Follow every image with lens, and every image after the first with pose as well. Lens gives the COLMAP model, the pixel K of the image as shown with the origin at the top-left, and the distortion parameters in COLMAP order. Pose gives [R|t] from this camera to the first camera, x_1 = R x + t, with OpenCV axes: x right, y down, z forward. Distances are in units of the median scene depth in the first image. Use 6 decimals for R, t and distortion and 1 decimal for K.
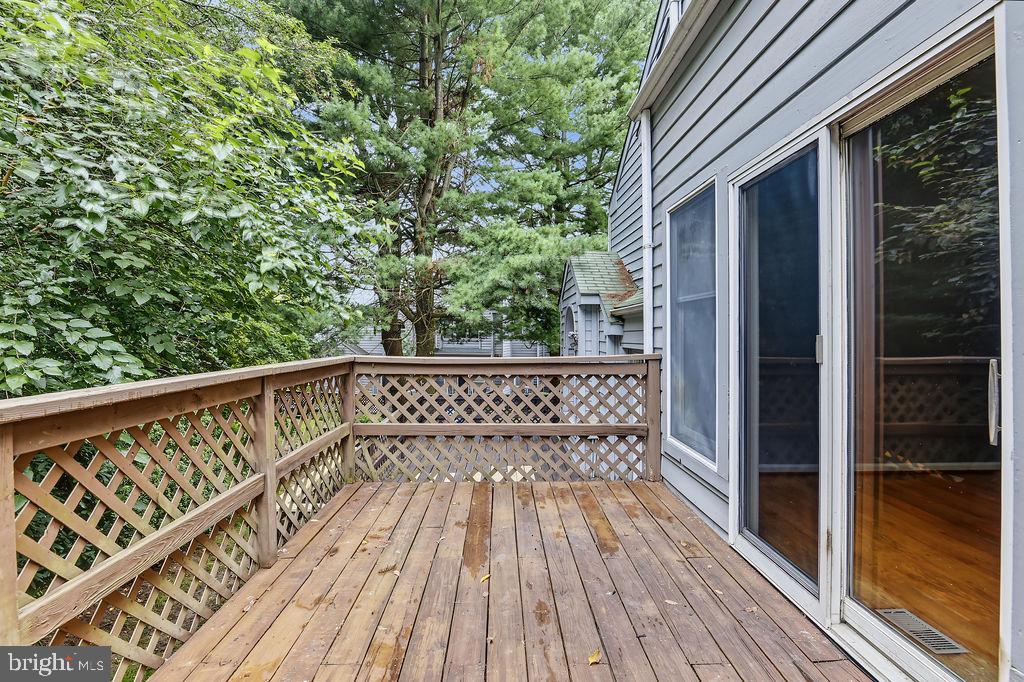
lens RADIAL K [[486.3, 0, 513.9], [0, 486.3, 336.4], [0, 0, 1]] dist [-0.011704, -0.004571]
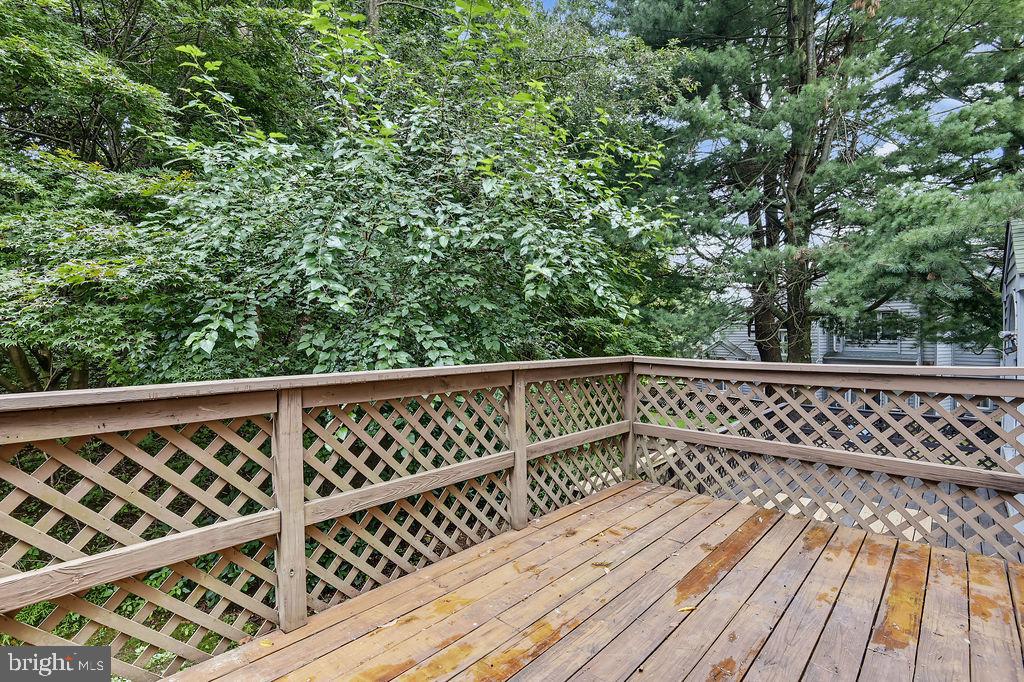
lens RADIAL K [[486.3, 0, 512.8], [0, 486.3, 343.2], [0, 0, 1]] dist [-0.011704, -0.004571]
pose [[0.708613, 0.009269, -0.705536, 0.219459], [-0.000816, 0.999924, 0.012317, 0.000097], [0.705597, -0.008152, 0.708567, 0.096794]]
